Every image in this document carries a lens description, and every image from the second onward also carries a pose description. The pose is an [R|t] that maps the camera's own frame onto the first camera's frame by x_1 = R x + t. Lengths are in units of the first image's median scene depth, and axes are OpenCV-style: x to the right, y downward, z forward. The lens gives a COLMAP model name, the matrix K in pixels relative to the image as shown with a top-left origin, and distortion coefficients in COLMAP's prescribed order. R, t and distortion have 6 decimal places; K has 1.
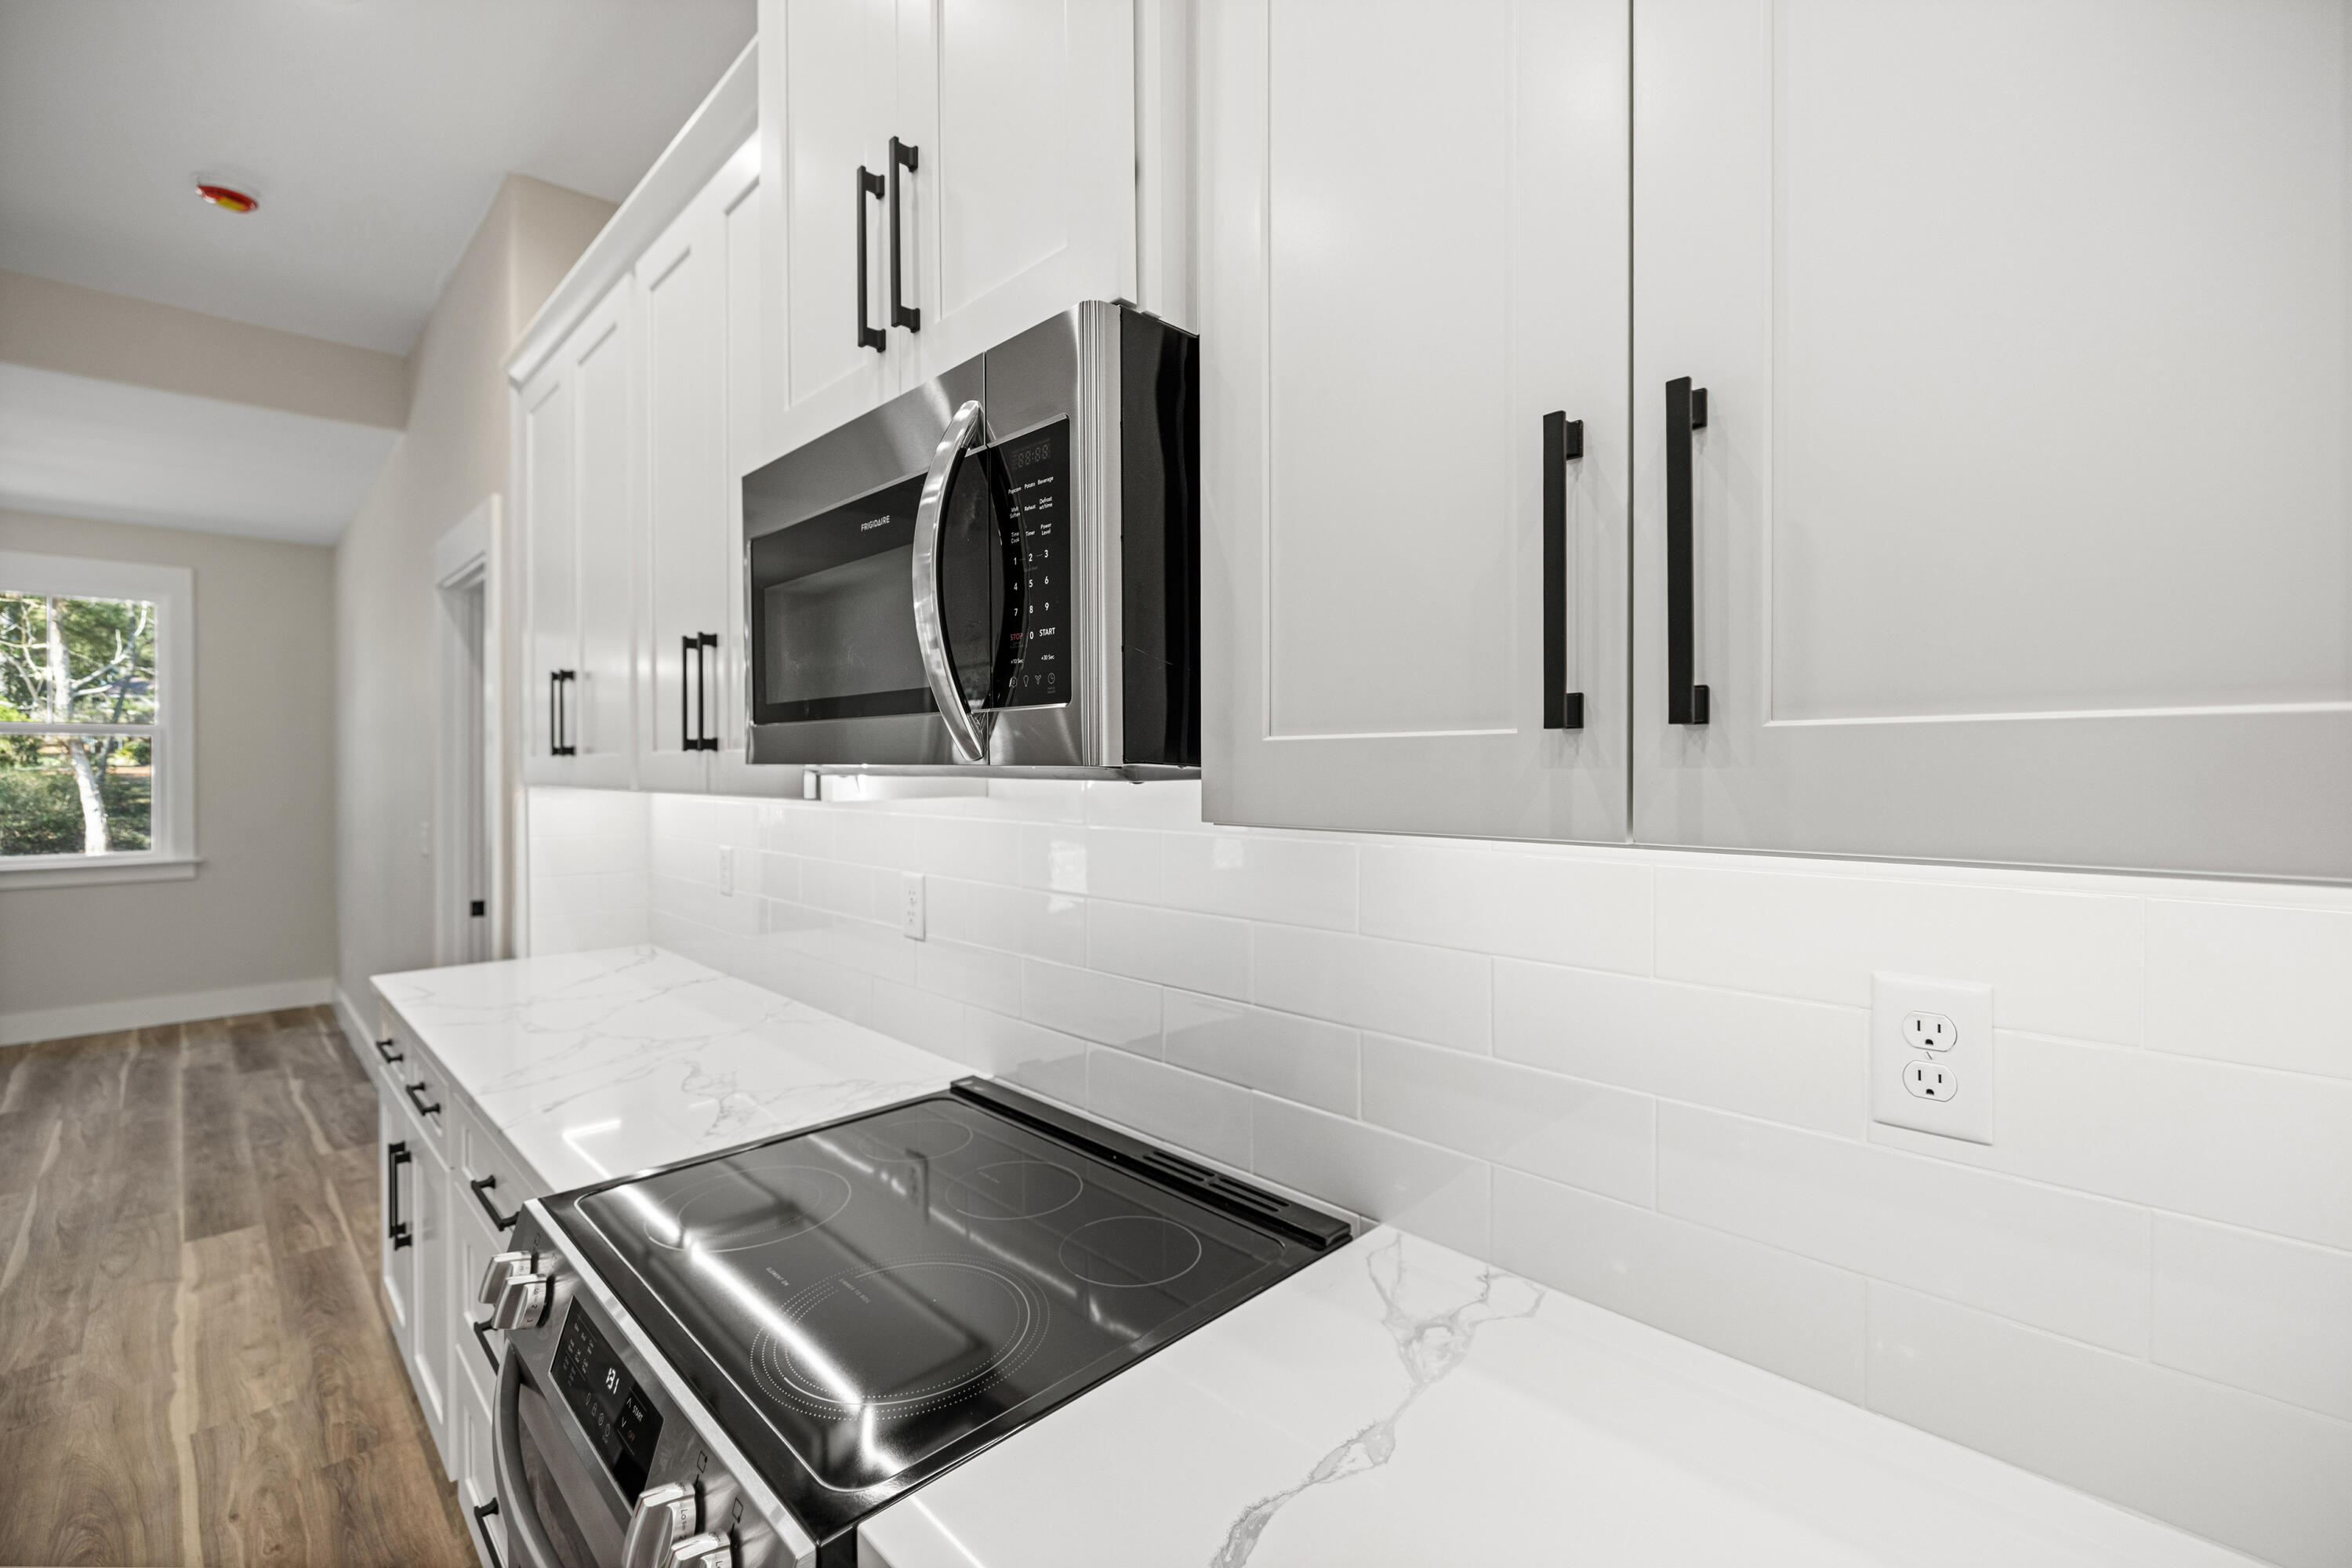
lens RADIAL K [[1015.1, 0, 1150.9], [0, 1015.1, 787.3], [0, 0, 1]] dist [-0.006984, 0.004049]
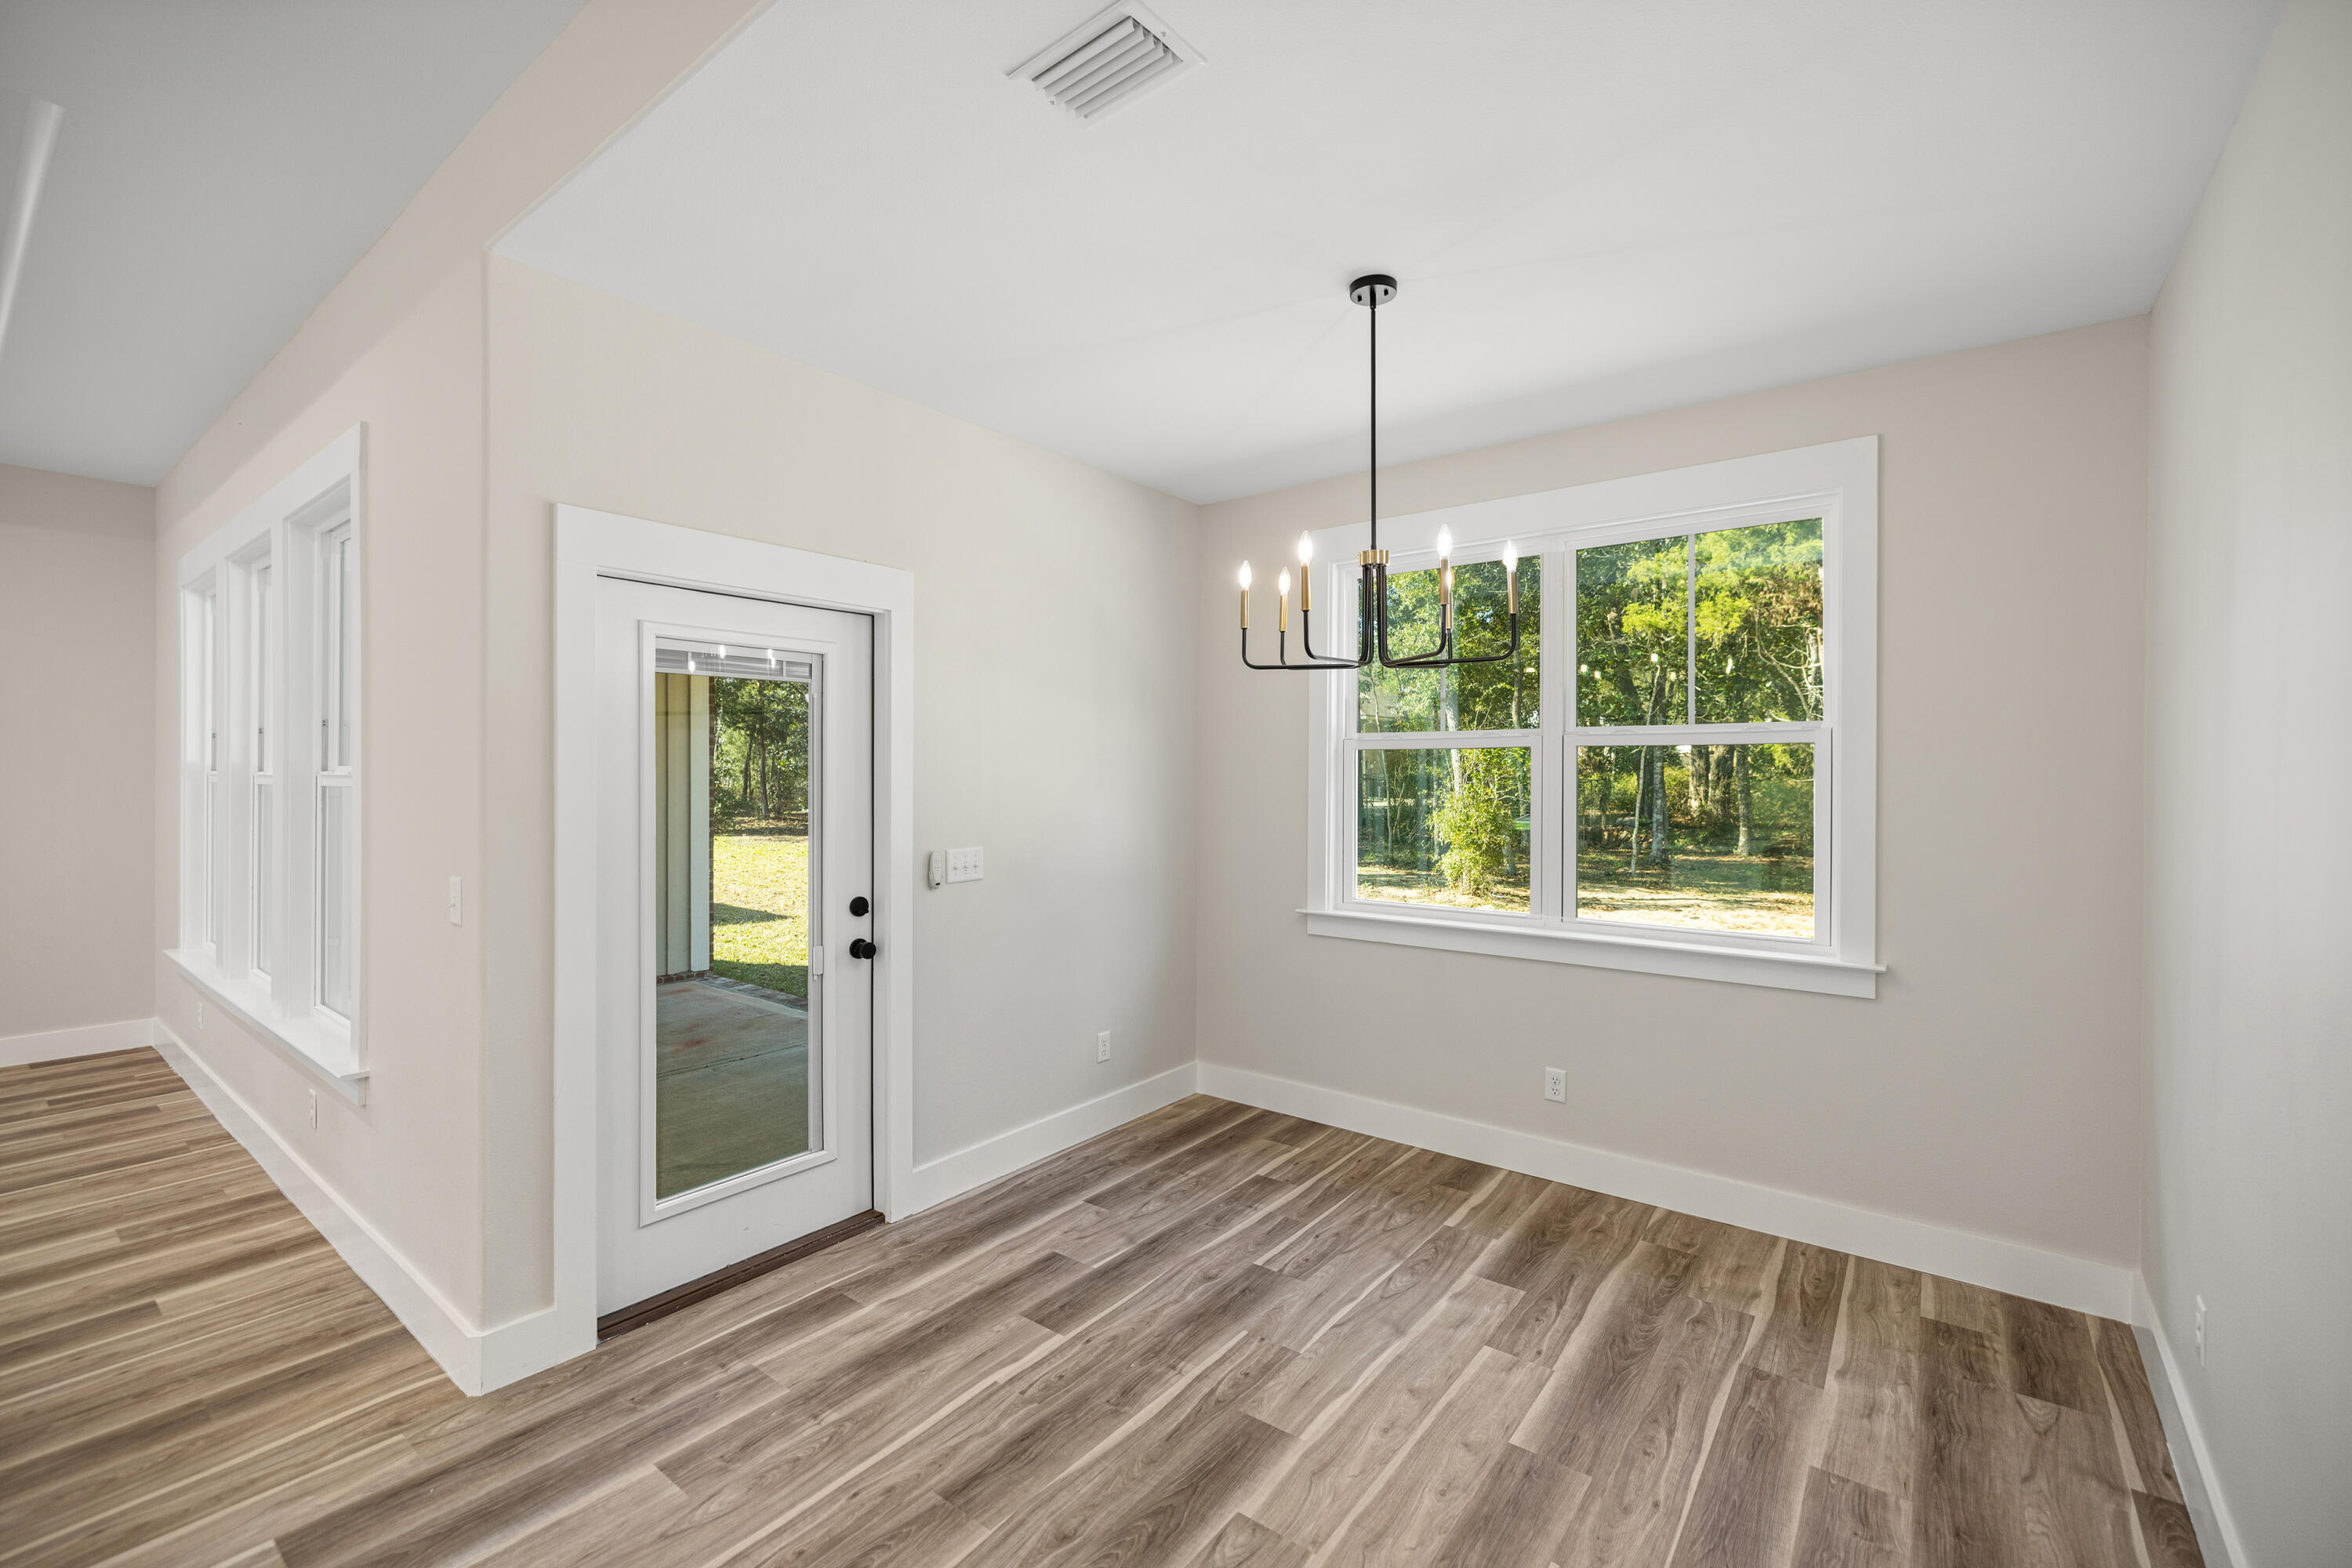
lens RADIAL K [[1015.1, 0, 1176.9], [0, 1015.1, 747.2], [0, 0, 1]] dist [-0.006984, 0.004049]
pose [[0.150160, -0.026467, -0.988307, -1.348463], [-0.023227, 0.999271, -0.030290, -0.056933], [0.988389, 0.027503, 0.149435, 1.588904]]
